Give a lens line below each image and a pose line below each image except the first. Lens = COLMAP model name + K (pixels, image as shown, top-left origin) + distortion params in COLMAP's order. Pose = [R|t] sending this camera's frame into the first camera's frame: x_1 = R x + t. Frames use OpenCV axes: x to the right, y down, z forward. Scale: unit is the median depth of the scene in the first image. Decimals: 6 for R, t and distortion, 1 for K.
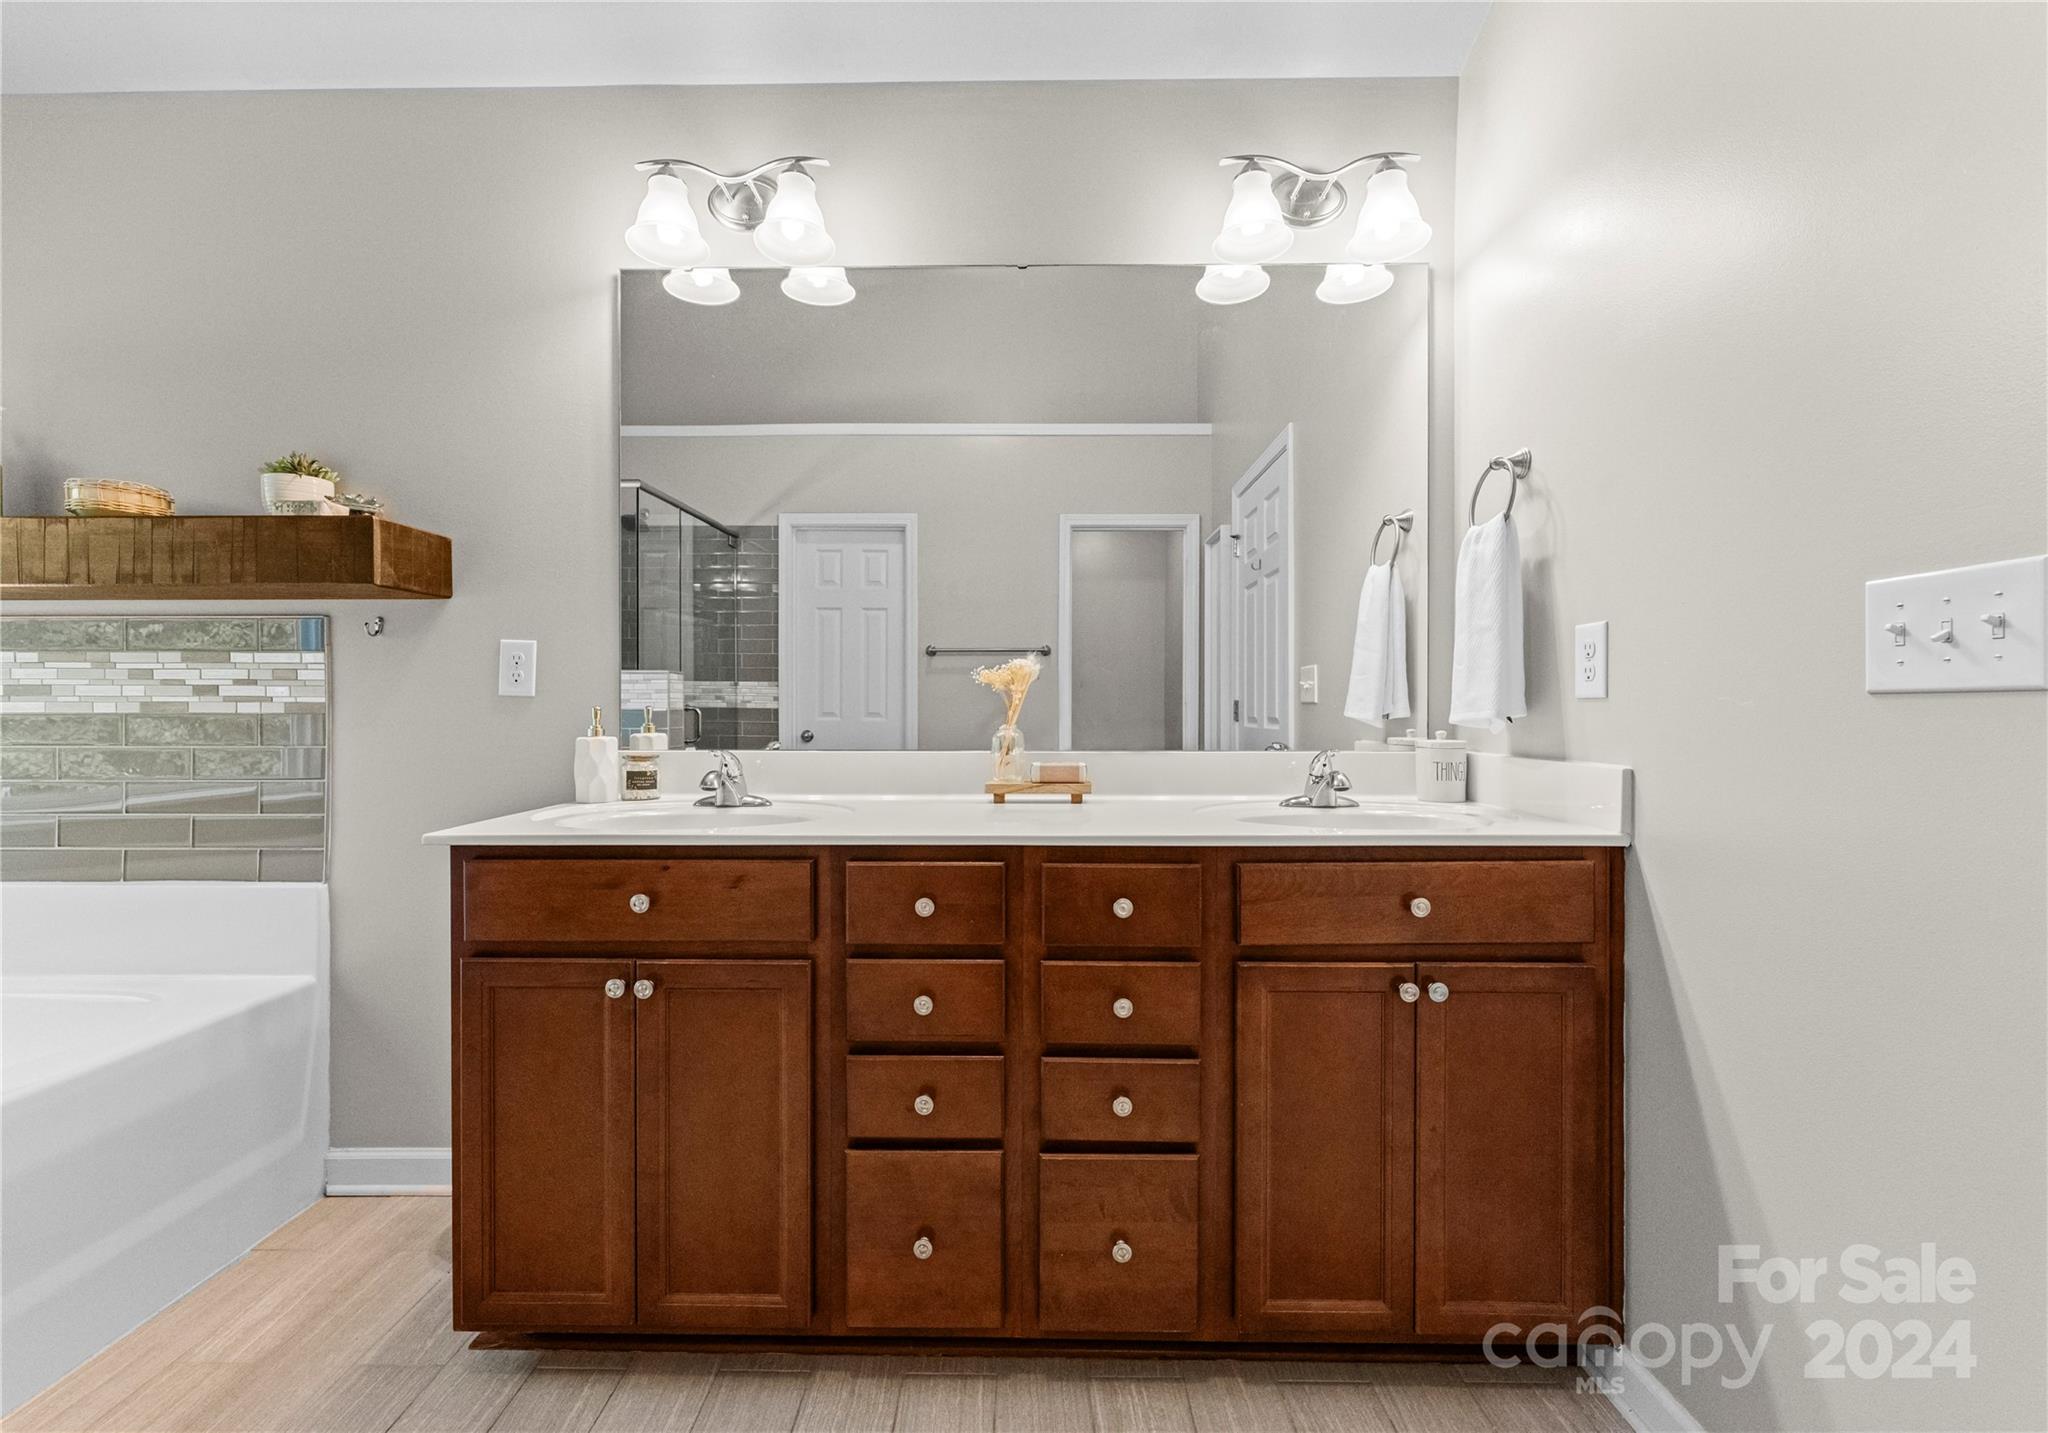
lens RADIAL K [[859.5, 0, 1022.1], [0, 859.5, 705.2], [0, 0, 1]] dist [0.000295, -0.000067]
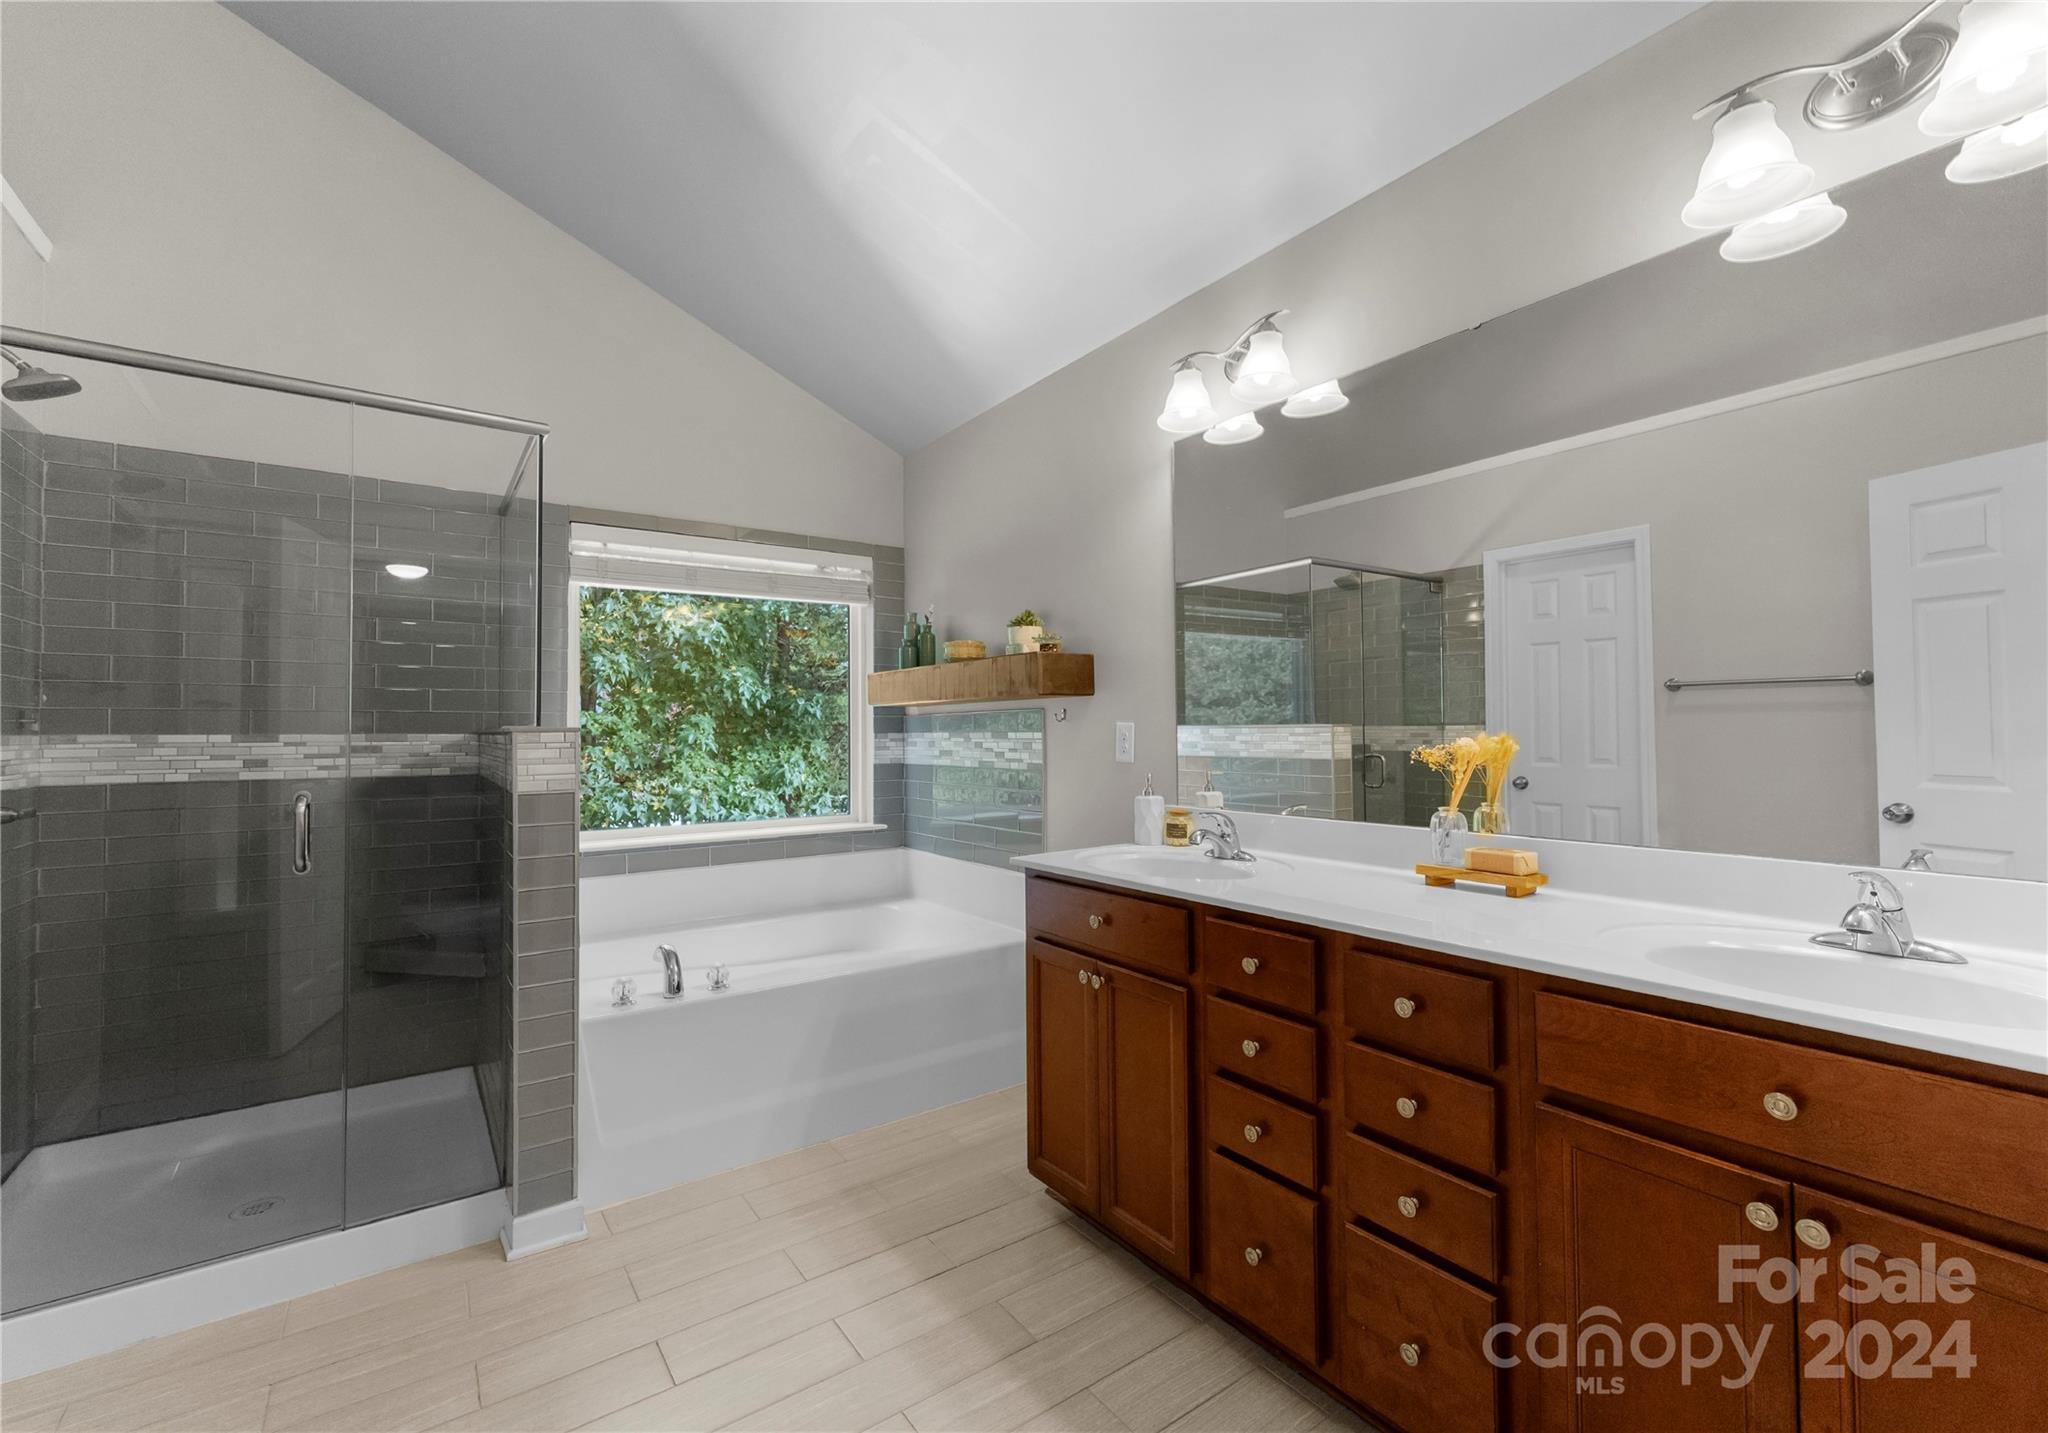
lens RADIAL K [[869.6, 0, 1036.7], [0, 869.6, 703.9], [0, 0, 1]] dist [0.000131, -0.000127]
pose [[0.598918, -0.030966, -0.800212, 0.485158], [0.010436, 0.999469, -0.030867, -0.065363], [0.800743, 0.010136, 0.598923, 0.029001]]
